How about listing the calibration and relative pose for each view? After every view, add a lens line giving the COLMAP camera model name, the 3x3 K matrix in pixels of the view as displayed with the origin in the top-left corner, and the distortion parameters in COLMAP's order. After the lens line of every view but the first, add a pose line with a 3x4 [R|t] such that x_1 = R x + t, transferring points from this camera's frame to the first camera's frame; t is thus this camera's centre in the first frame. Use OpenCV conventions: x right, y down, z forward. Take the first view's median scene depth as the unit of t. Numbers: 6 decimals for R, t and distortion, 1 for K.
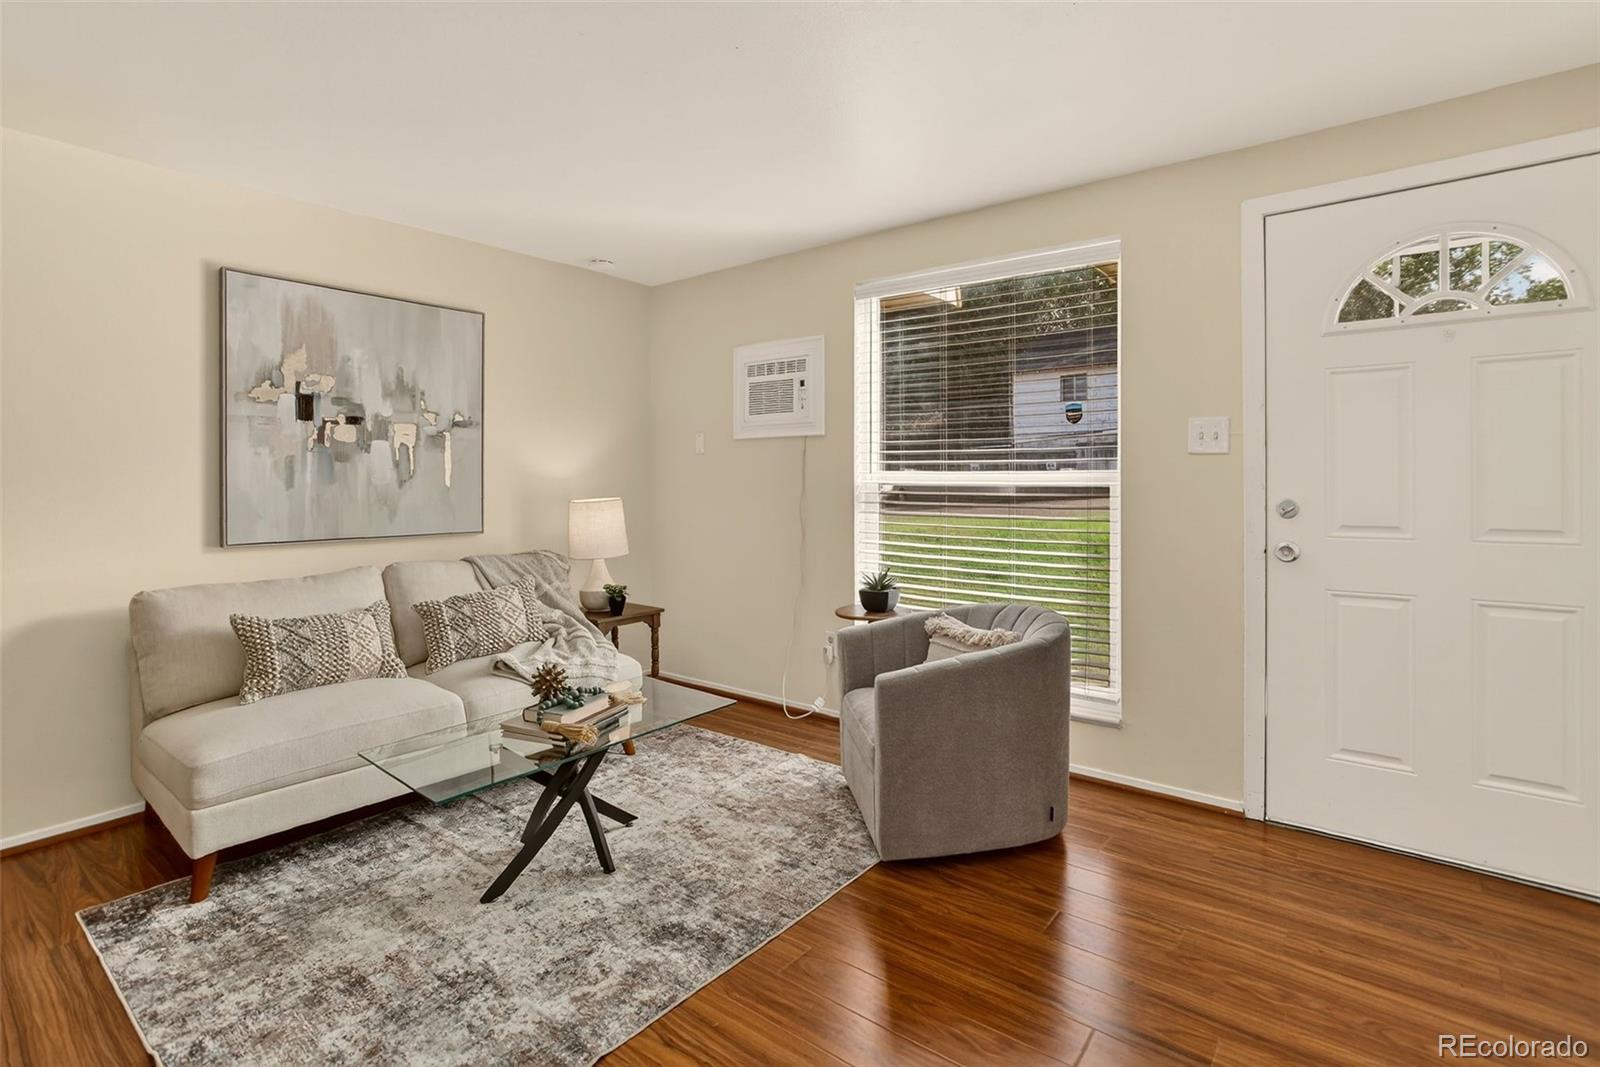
lens RADIAL K [[783.2, 0, 796.3], [0, 783.2, 490.1], [0, 0, 1]] dist [-0.056612, 0.027894]
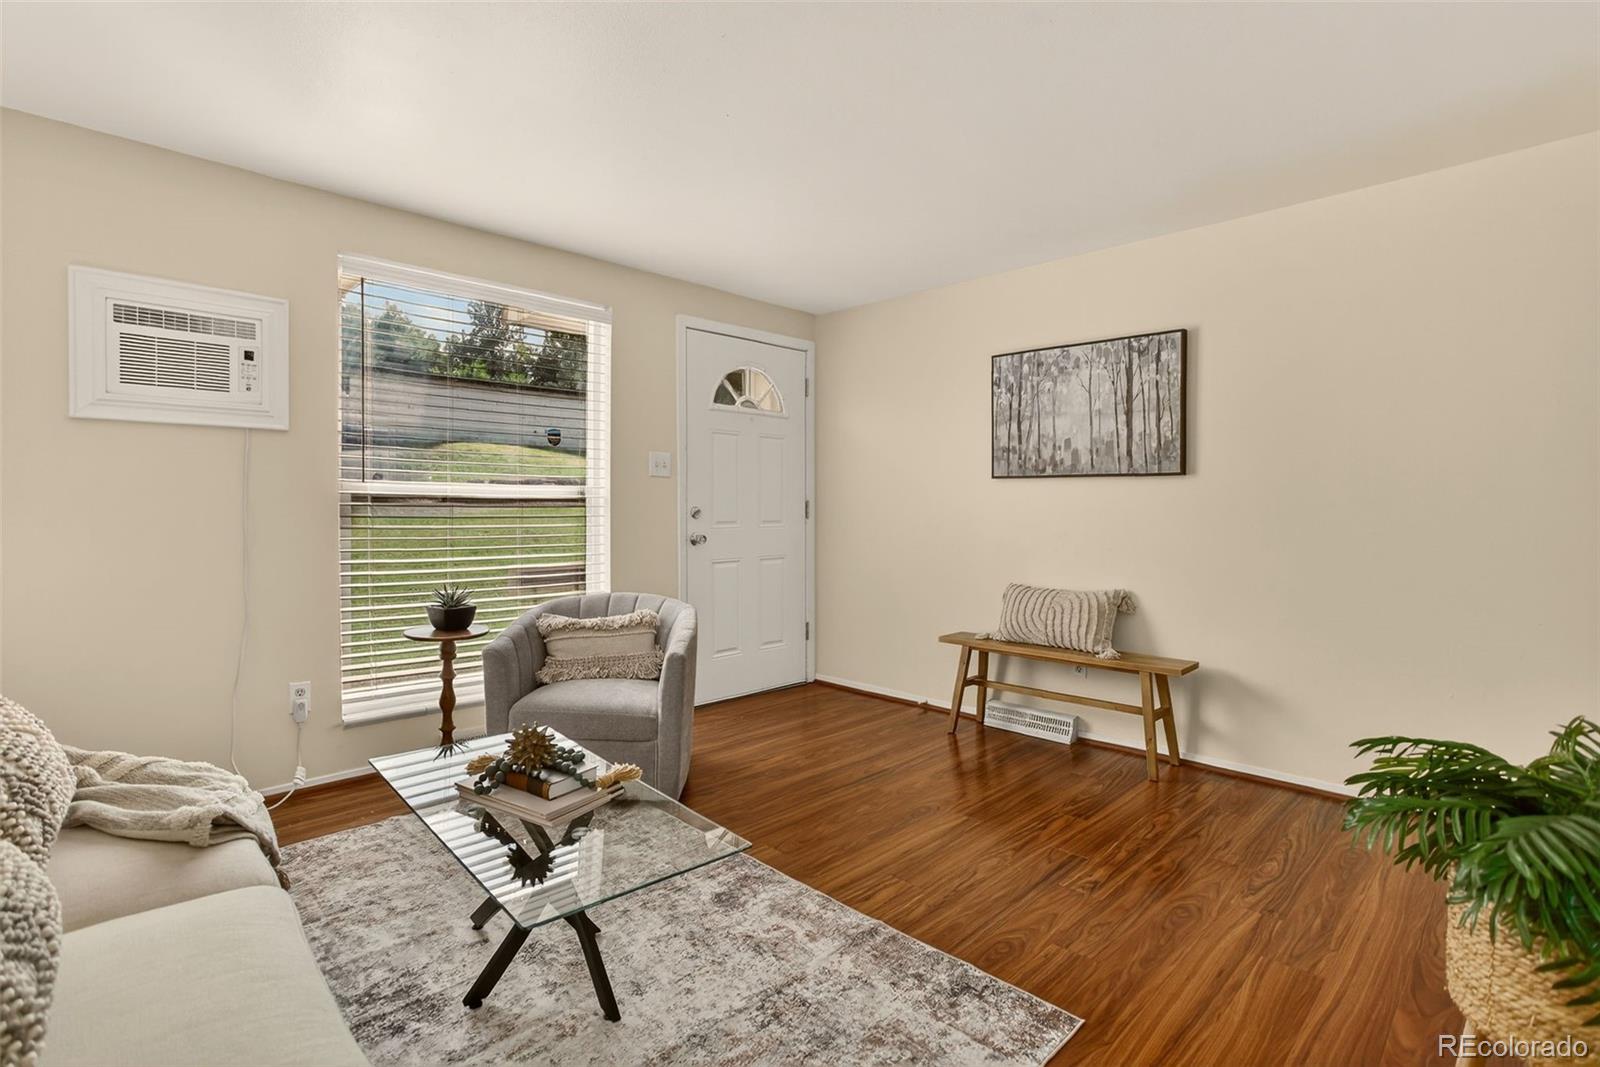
lens RADIAL K [[769.2, 0, 800.0], [0, 769.2, 533.5], [0, 0, 1]] dist [-0.003247, -0.000276]
pose [[0.115865, -0.044086, 0.992286, -1.136538], [-0.001565, 0.999005, 0.044567, -0.006071], [-0.993264, -0.006717, 0.115681, 0.706389]]
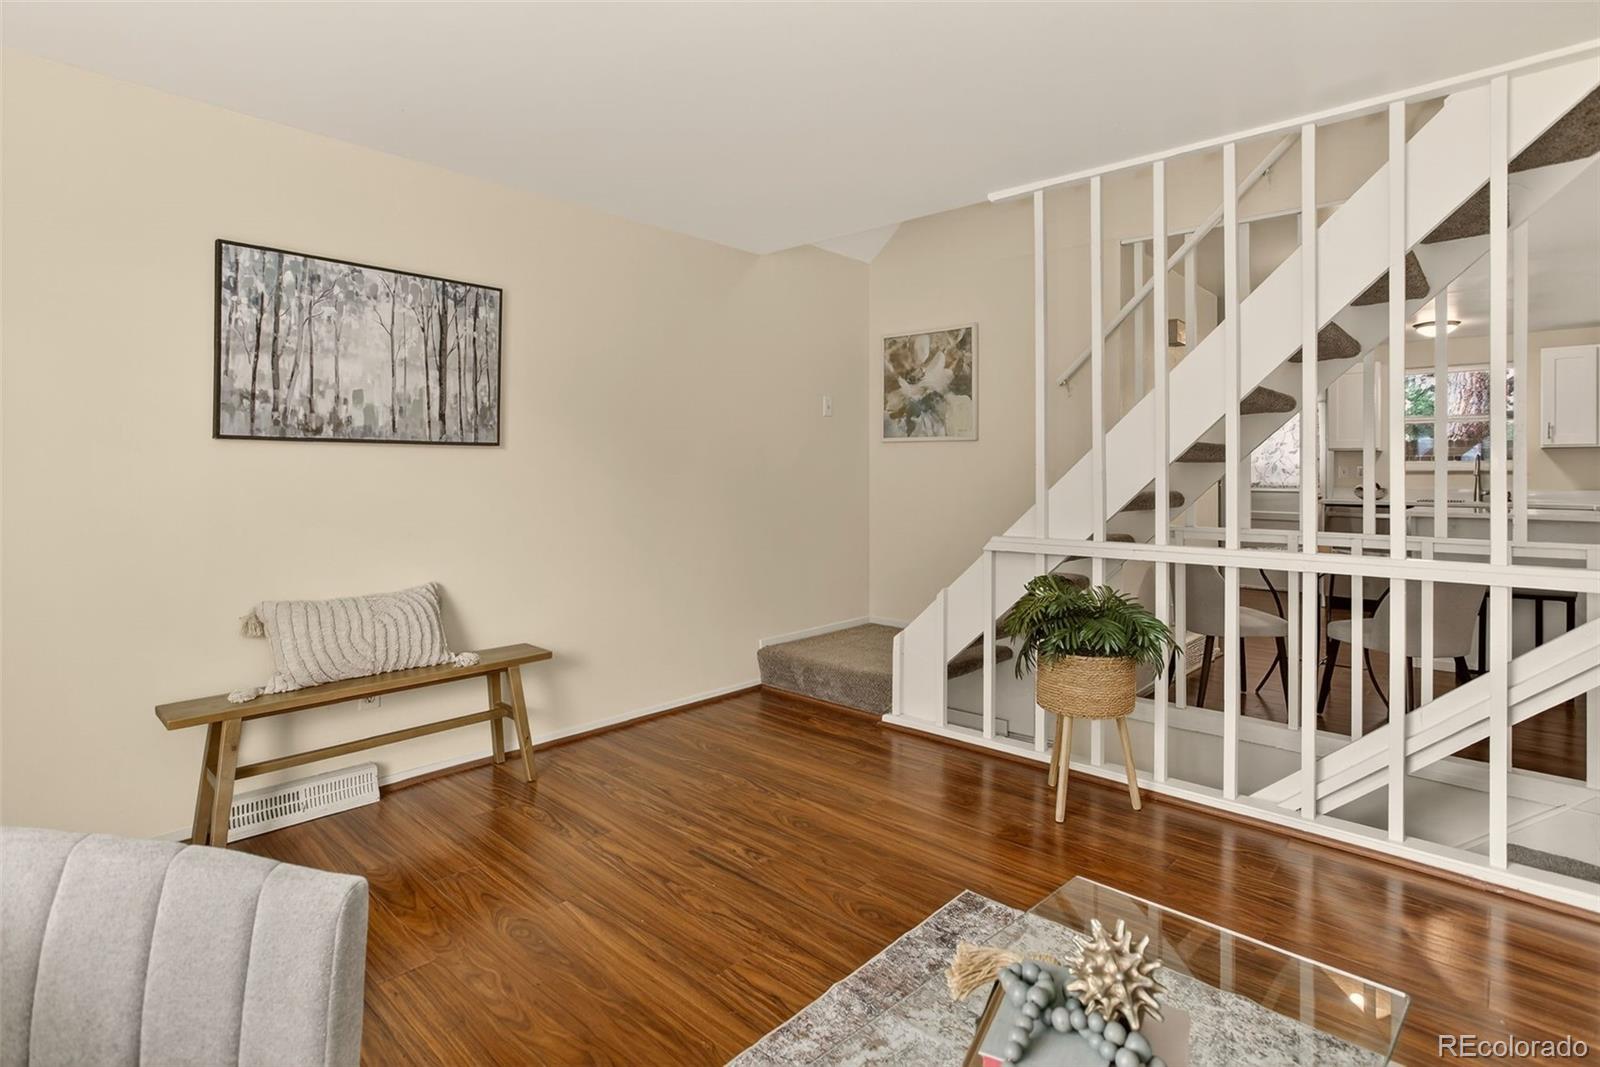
lens RADIAL K [[813.6, 0, 807.0], [0, 813.6, 470.1], [0, 0, 1]] dist [-0.001862, 0.000277]
pose [[-0.996964, -0.006091, 0.077623, -0.216191], [-0.005771, 0.999974, 0.004347, -0.020187], [-0.077647, 0.003886, -0.996973, 1.569033]]
